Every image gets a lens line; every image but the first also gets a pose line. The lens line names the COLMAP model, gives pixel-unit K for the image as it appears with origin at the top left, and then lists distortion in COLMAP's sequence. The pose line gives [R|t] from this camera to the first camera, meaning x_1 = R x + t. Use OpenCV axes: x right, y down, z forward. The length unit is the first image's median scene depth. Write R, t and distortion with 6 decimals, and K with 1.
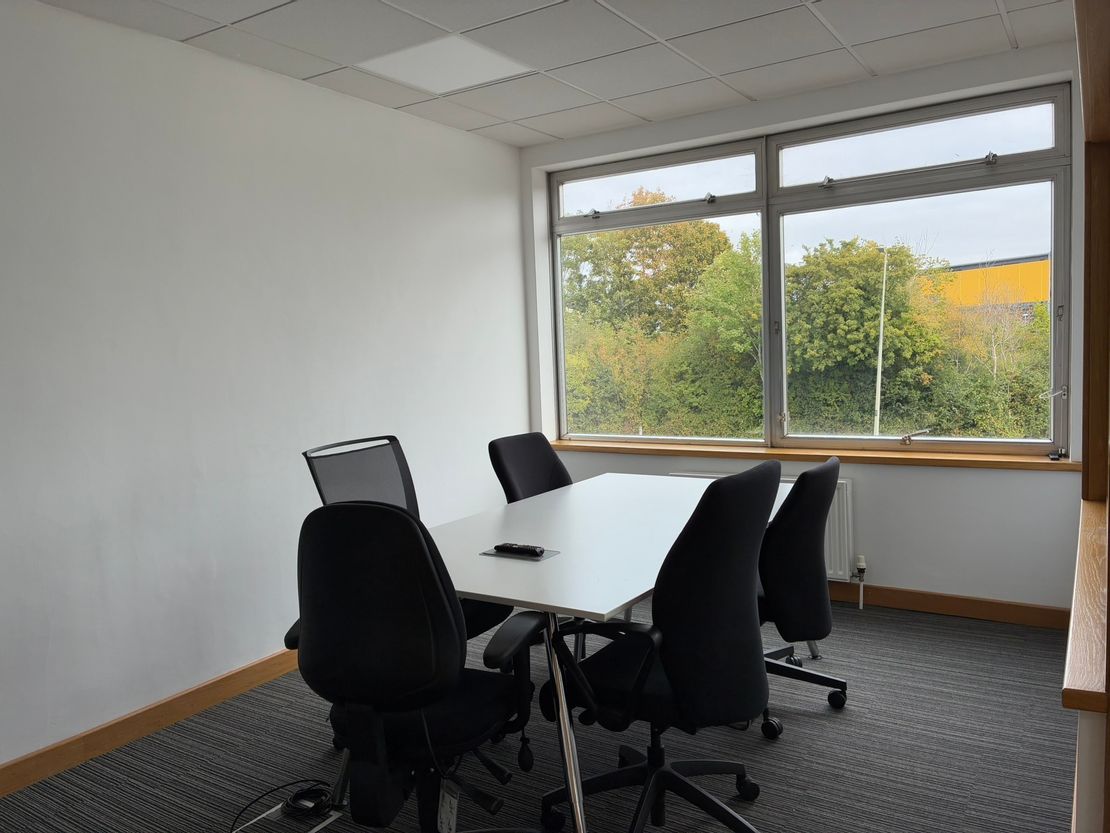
lens RADIAL K [[848.1, 0, 555.0], [0, 848.1, 416.5], [0, 0, 1]] dist [-0.000178, -0.000058]
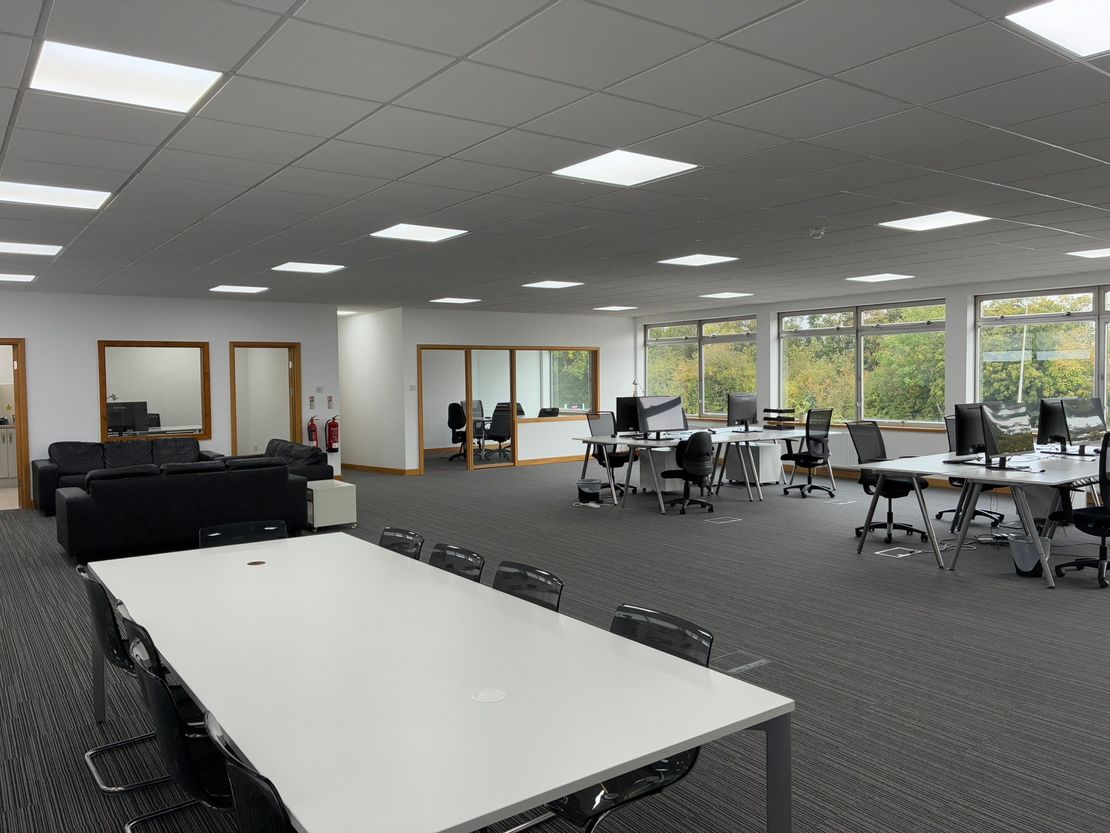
lens RADIAL K [[848.1, 0, 555.0], [0, 848.1, 416.5], [0, 0, 1]] dist [-0.000178, -0.000058]
pose [[0.960841, 0.043237, -0.273705, 0.083128], [-0.050897, 0.998484, -0.020945, 0.019504], [0.272385, 0.034056, 0.961585, -0.316312]]
